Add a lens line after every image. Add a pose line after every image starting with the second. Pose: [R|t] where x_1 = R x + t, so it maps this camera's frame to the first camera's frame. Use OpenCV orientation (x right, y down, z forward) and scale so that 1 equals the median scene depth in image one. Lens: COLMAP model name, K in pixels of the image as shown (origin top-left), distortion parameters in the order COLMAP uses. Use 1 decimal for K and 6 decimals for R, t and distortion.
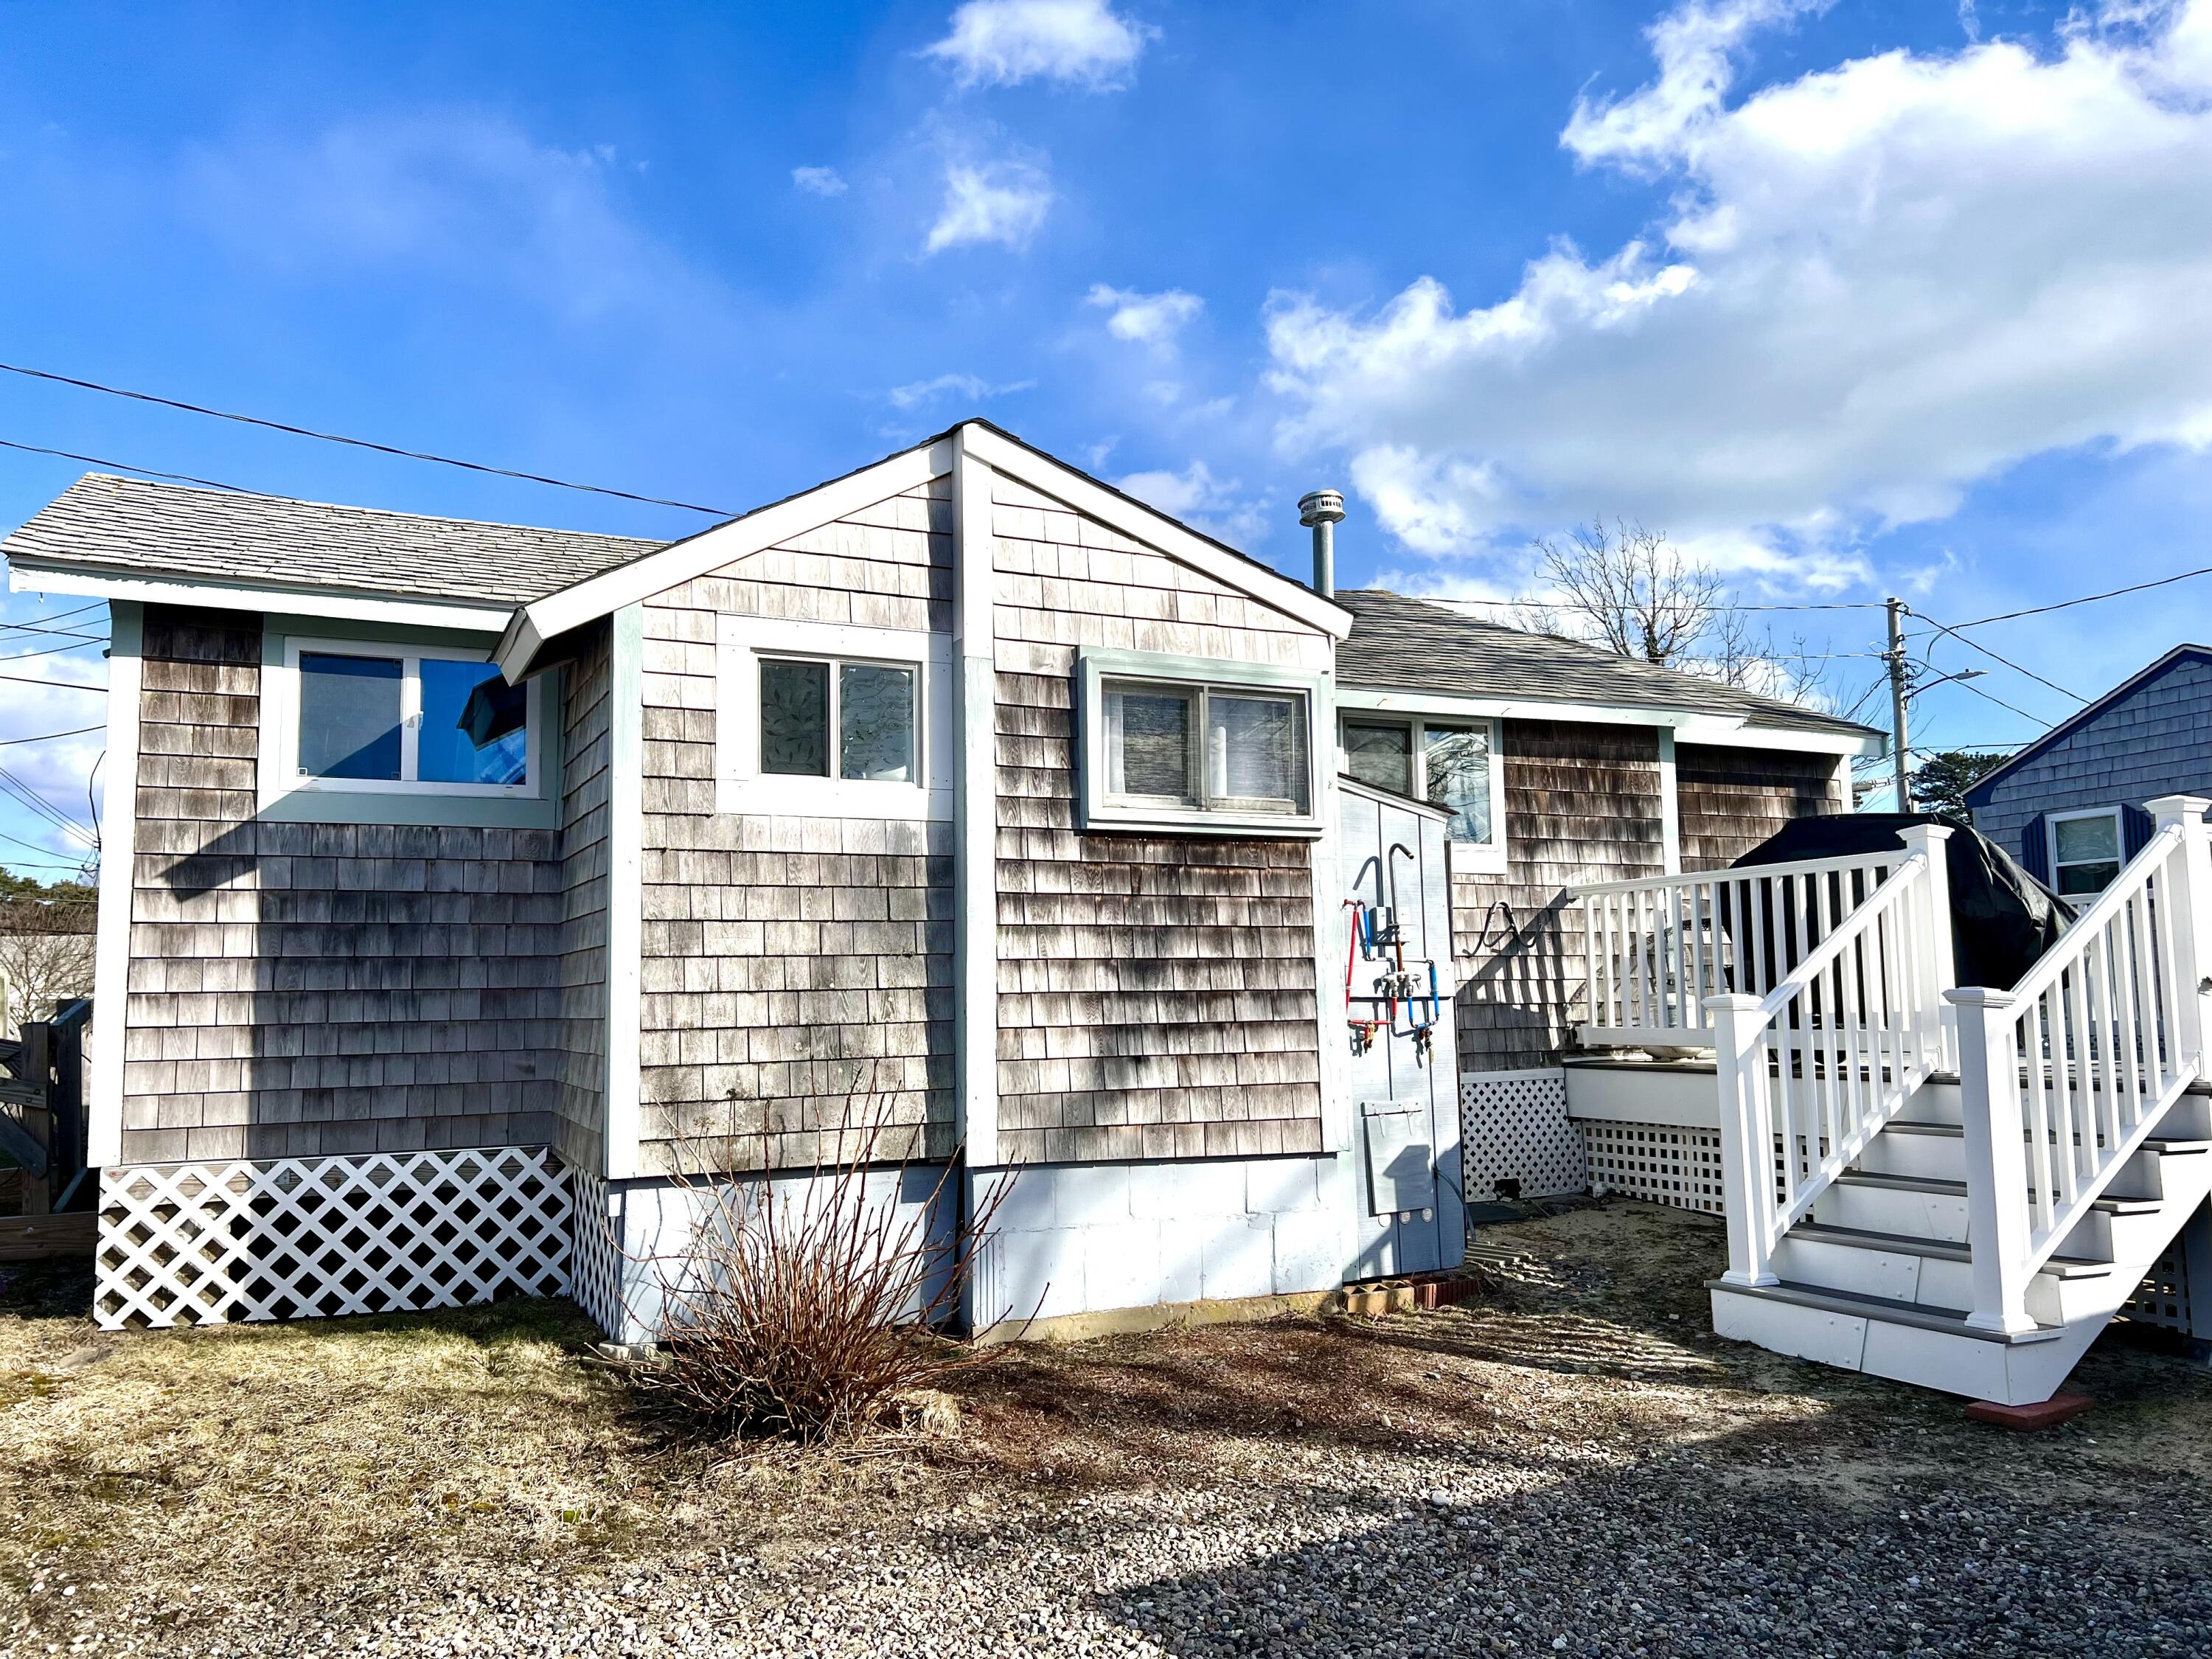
lens RADIAL K [[1663.9, 0, 1110.3], [0, 1663.9, 812.7], [0, 0, 1]] dist [0.020516, -0.023787]
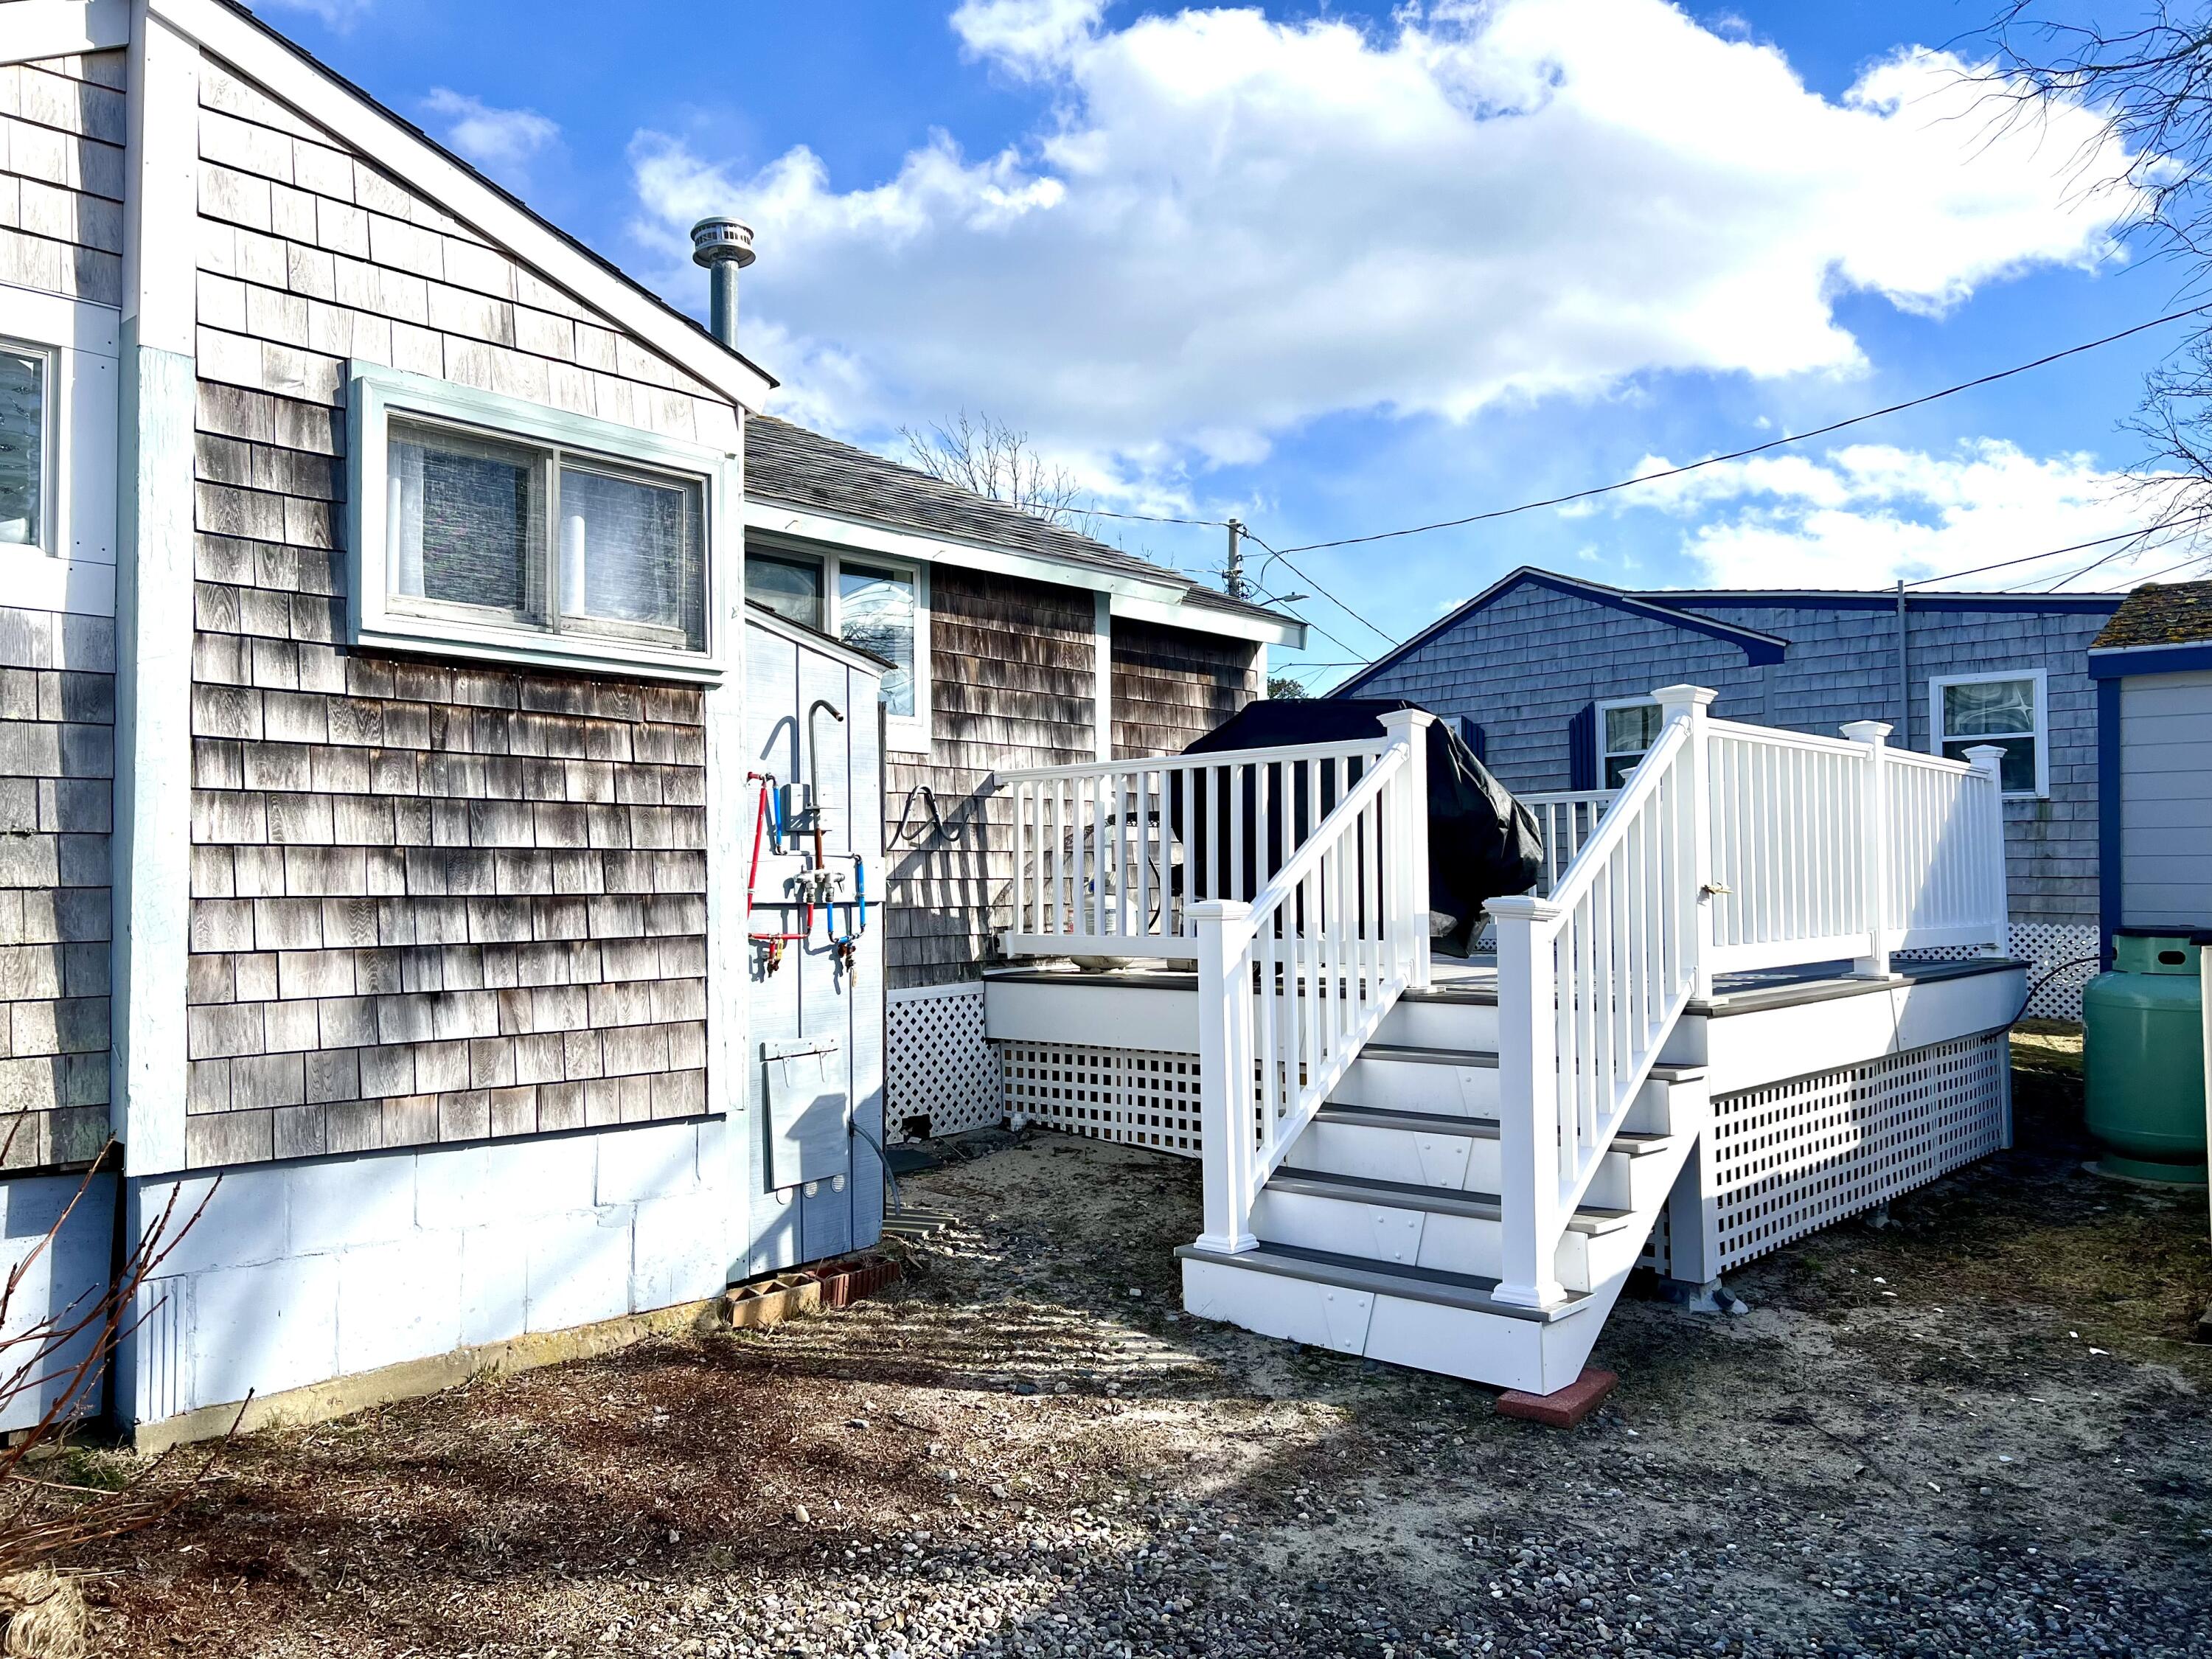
lens RADIAL K [[1663.9, 0, 1116.3], [0, 1663.9, 819.7], [0, 0, 1]] dist [0.020516, -0.023787]
pose [[0.925362, 0.022528, 0.378416, 0.014162], [-0.048153, 0.997132, 0.058390, 0.024094], [-0.376015, -0.072253, 0.923792, 0.272492]]
